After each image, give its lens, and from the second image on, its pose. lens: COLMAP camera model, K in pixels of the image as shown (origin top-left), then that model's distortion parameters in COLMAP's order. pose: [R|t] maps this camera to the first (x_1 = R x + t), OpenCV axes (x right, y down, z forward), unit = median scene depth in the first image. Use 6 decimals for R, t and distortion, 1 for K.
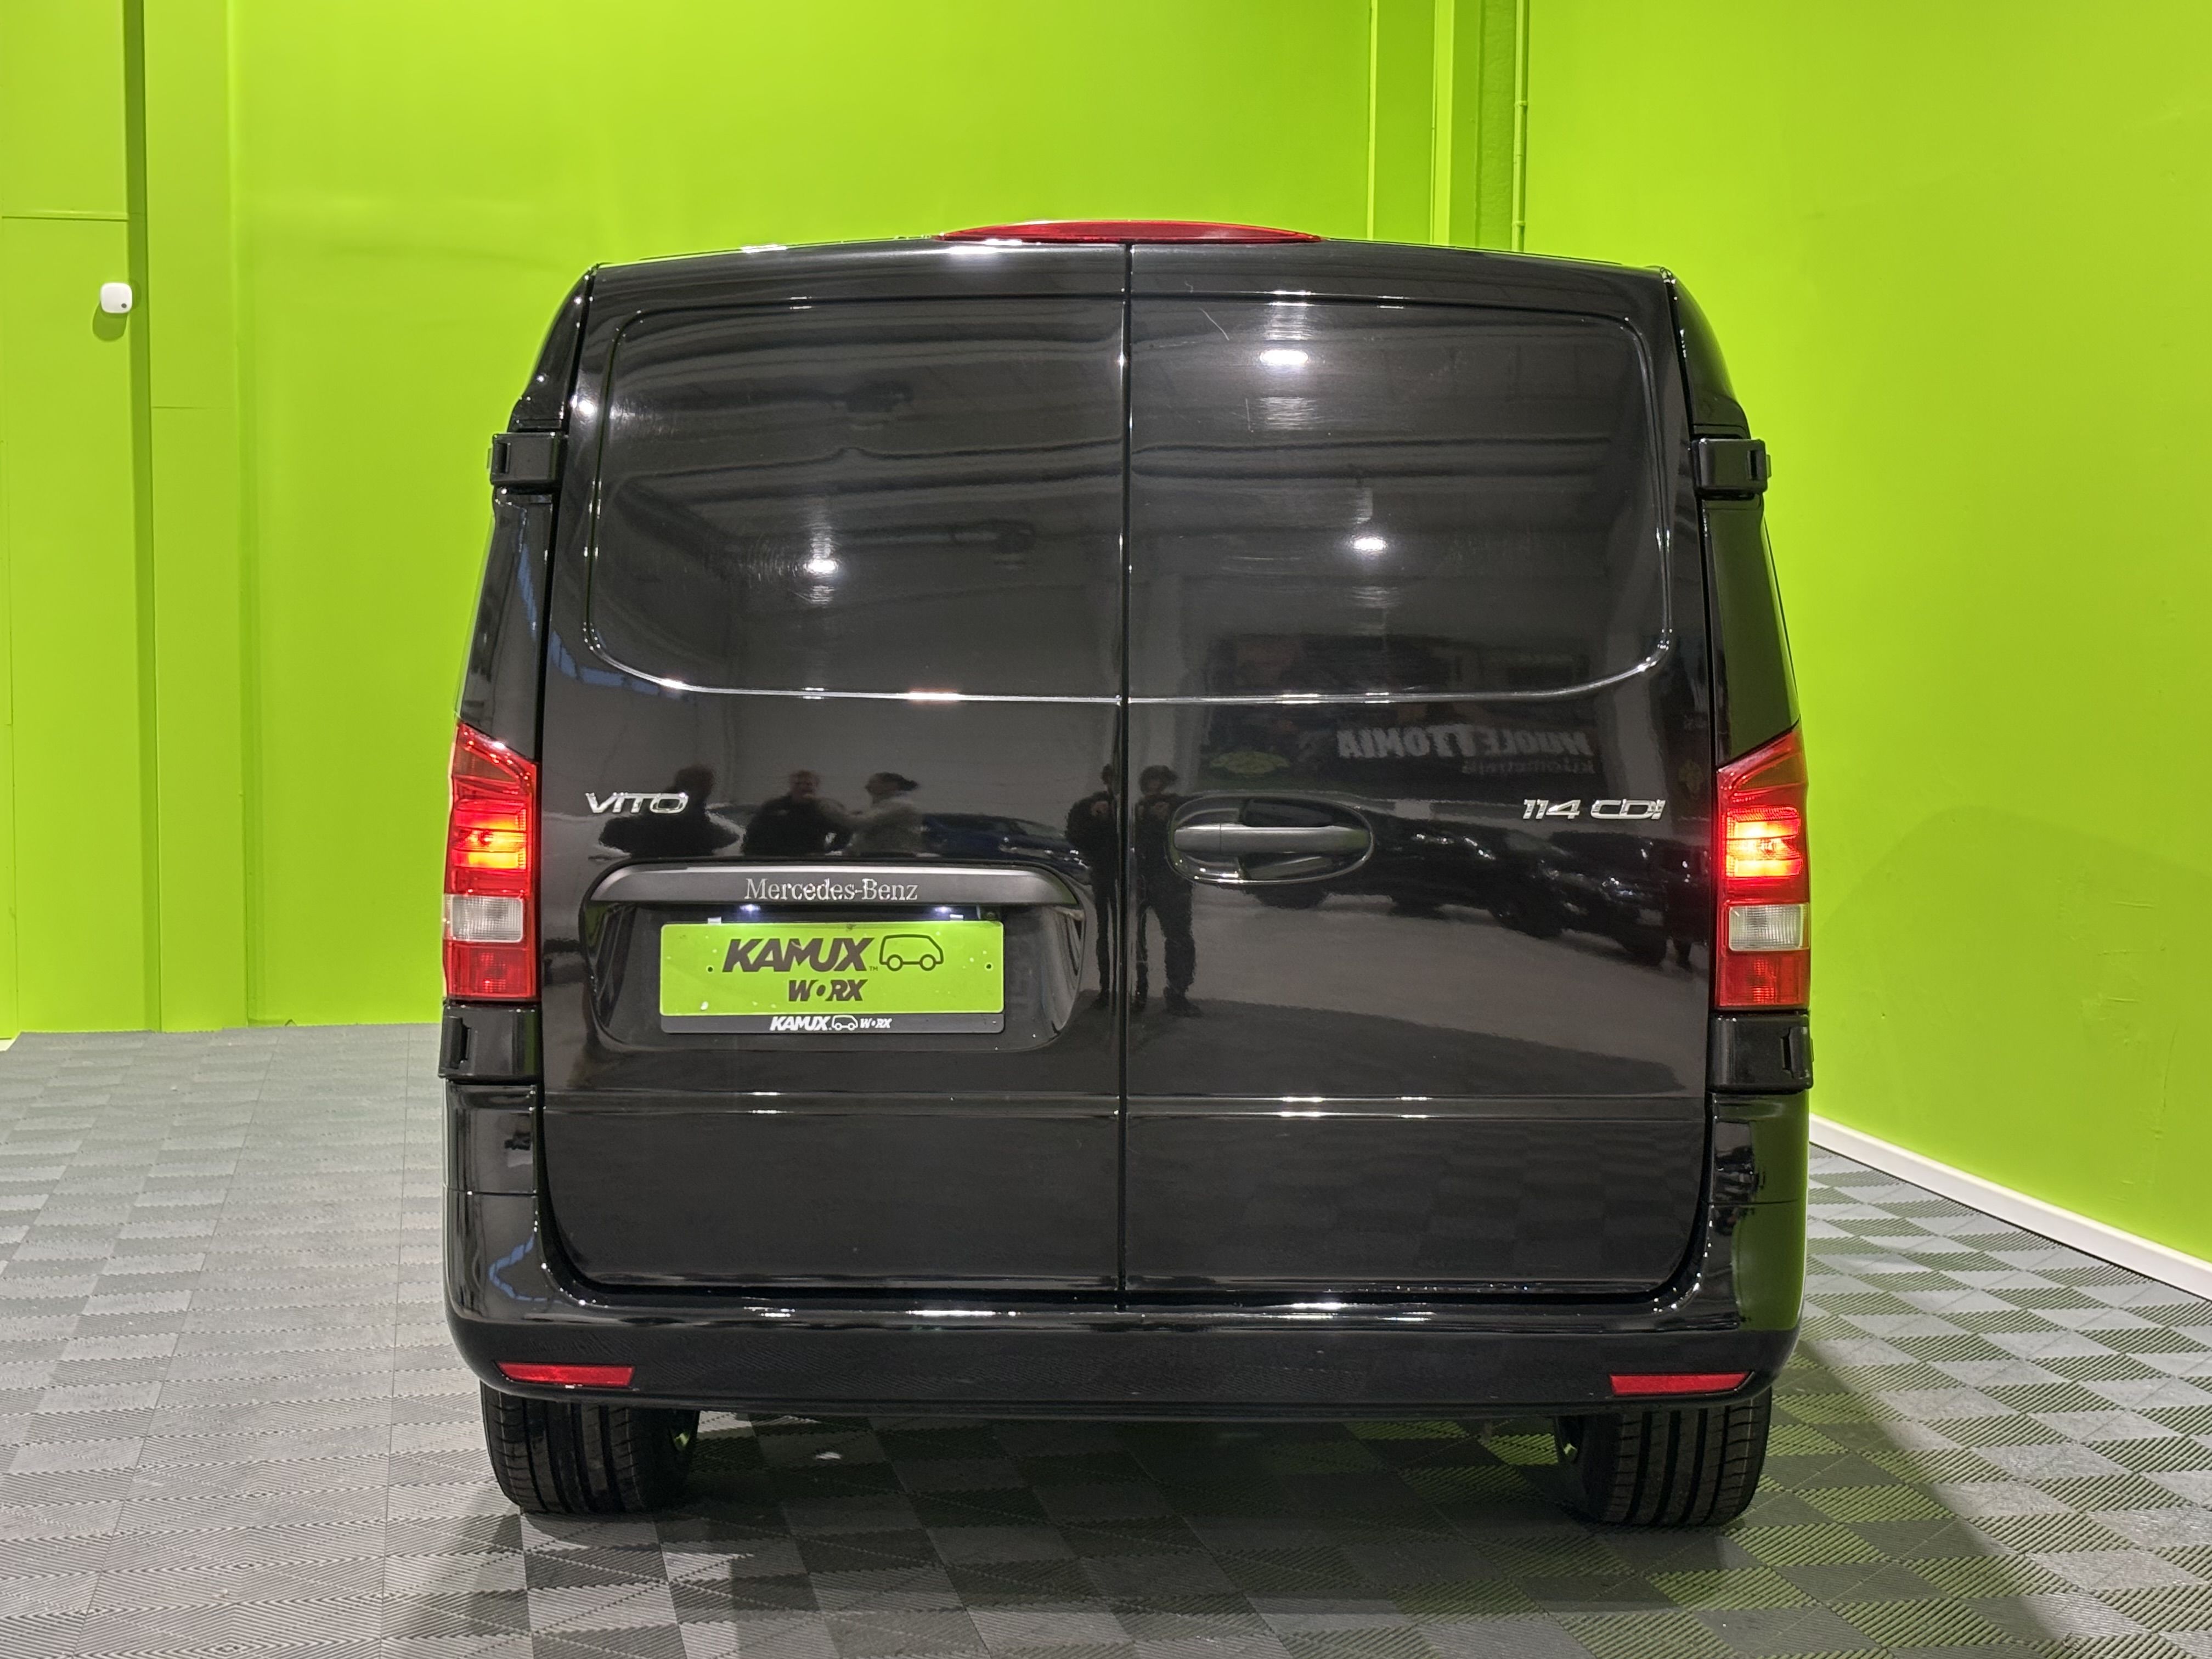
lens RADIAL K [[4912.7, 0, 1106.0], [0, 4912.7, 829.5], [0, 0, 1]] dist [0.039200, 0.047458]
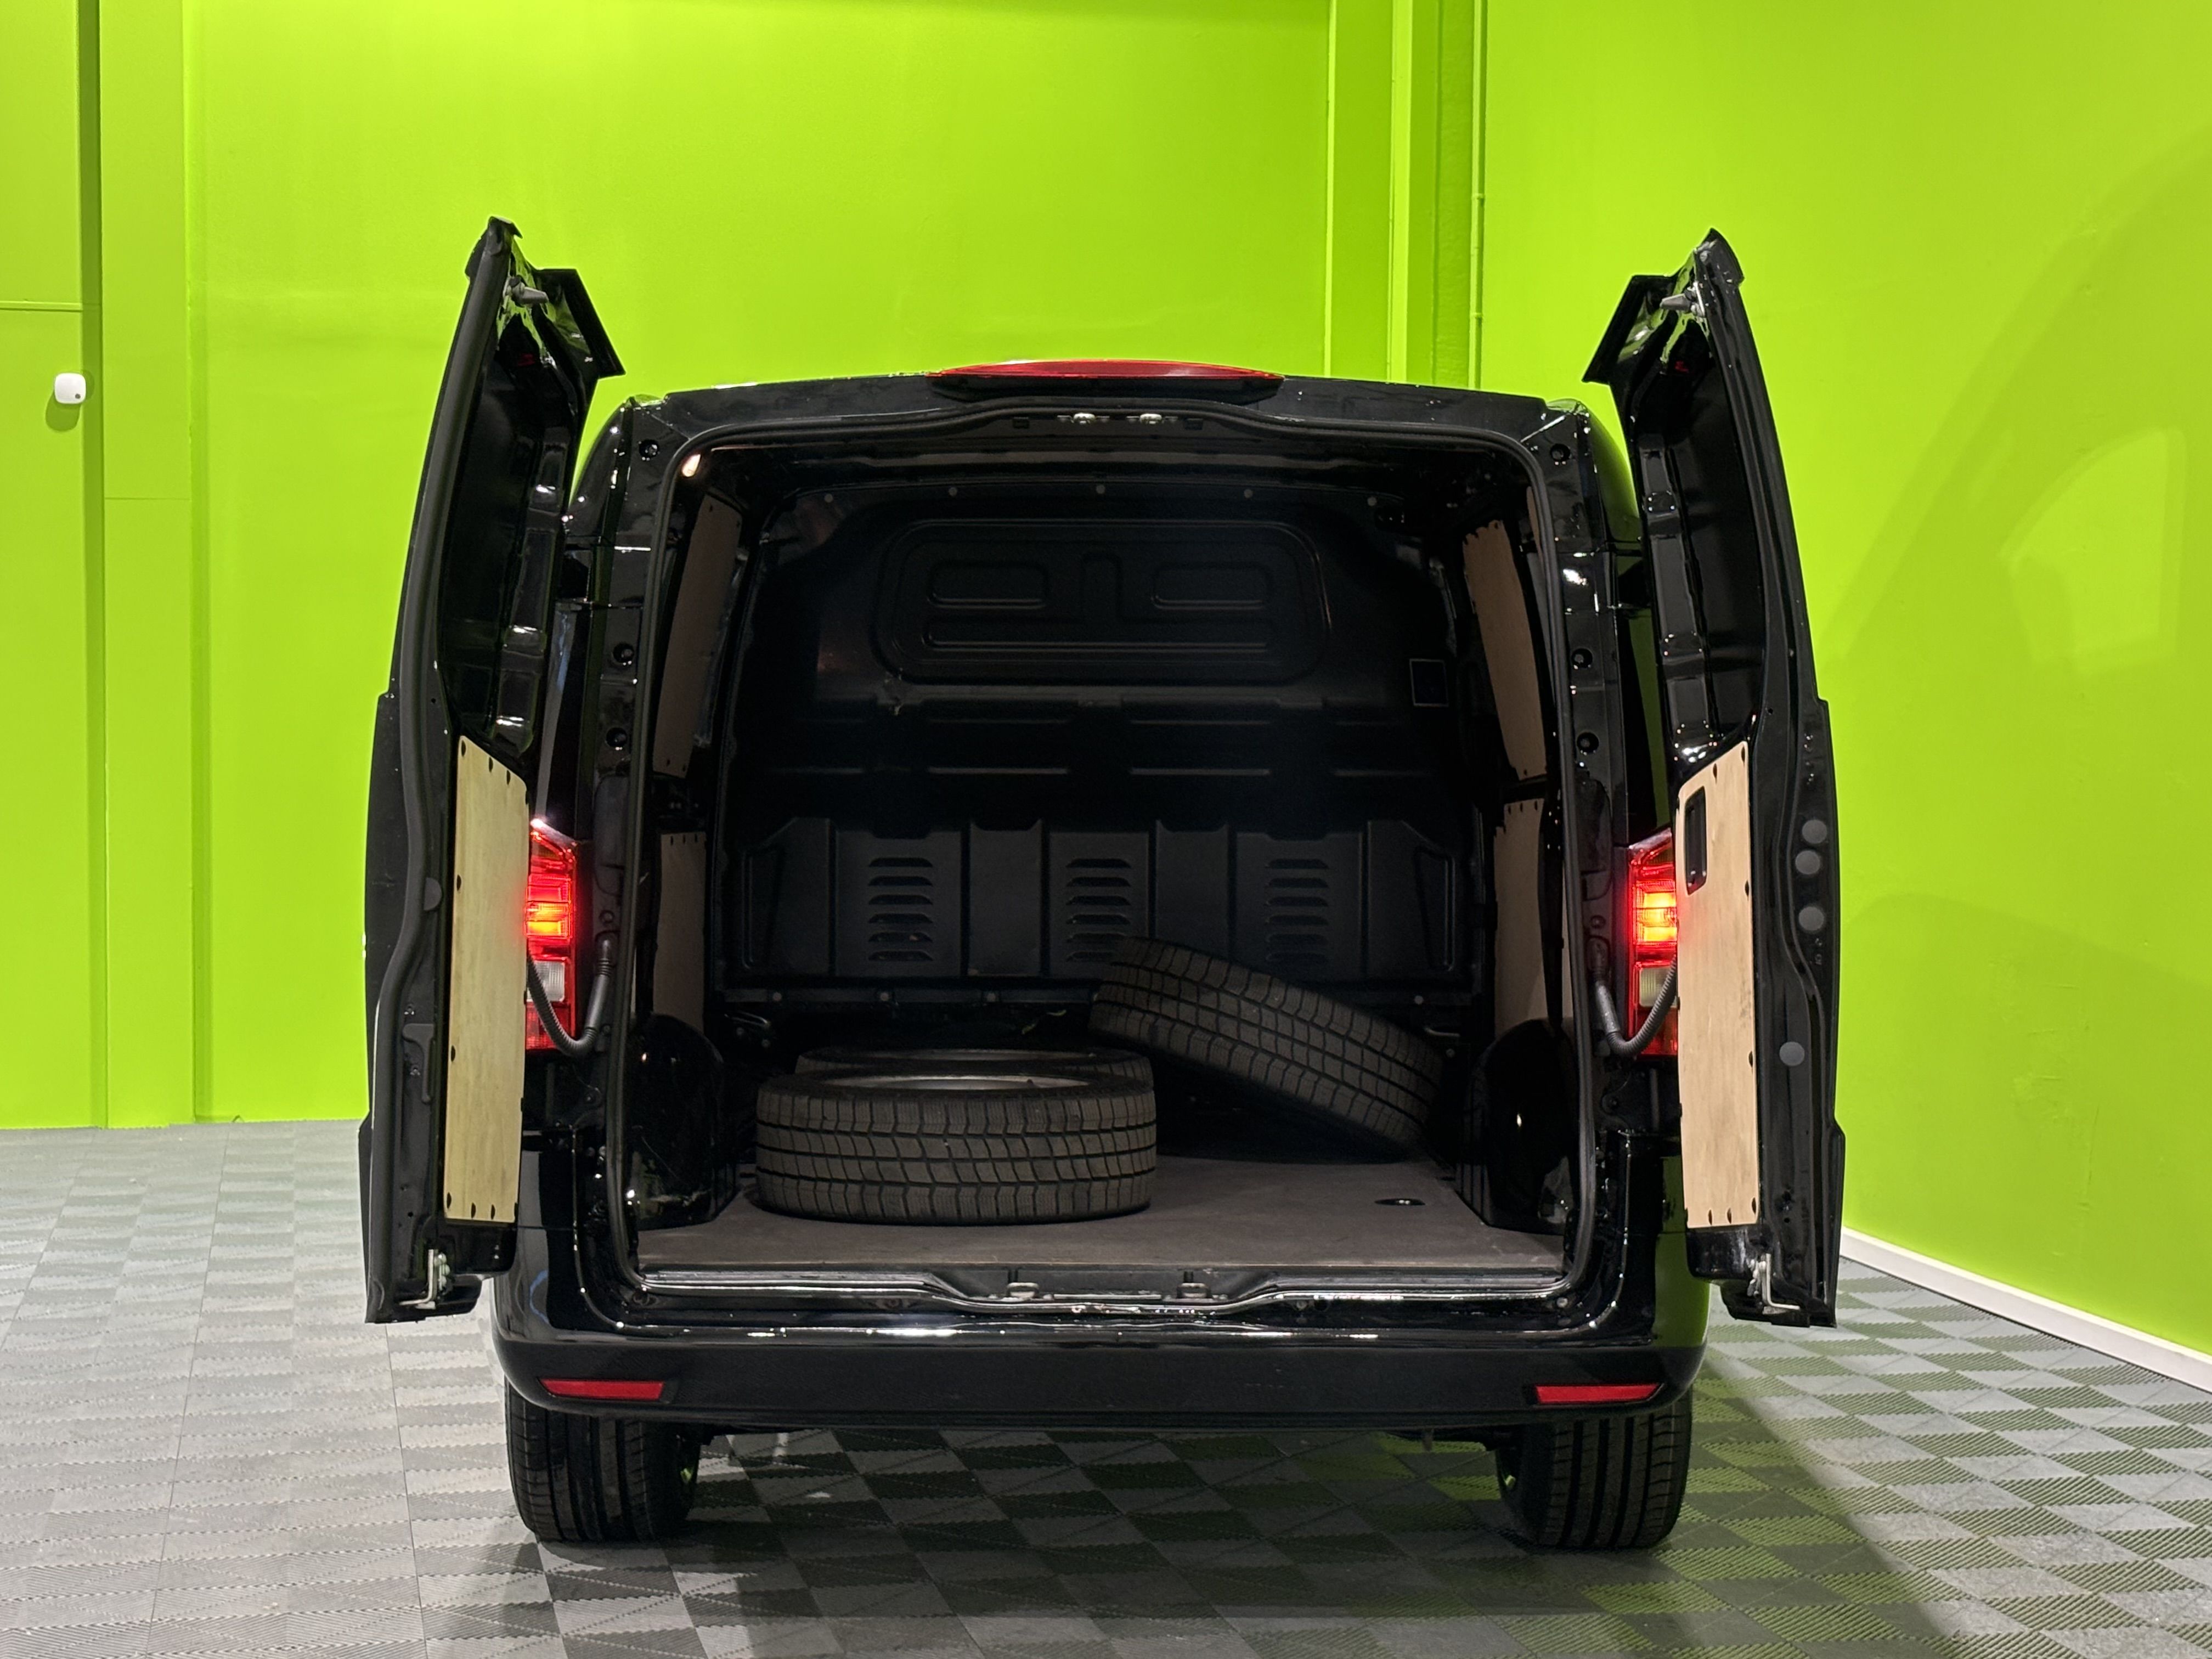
lens RADIAL K [[5384.1, 0, 1106.0], [0, 5384.1, 829.5], [0, 0, 1]] dist [0.015974, 0.166488]
pose [[0.999938, -0.001038, 0.011098, -0.007552], [0.001260, 0.999798, -0.020079, 0.007028], [-0.011075, 0.020092, 0.999737, -0.188983]]
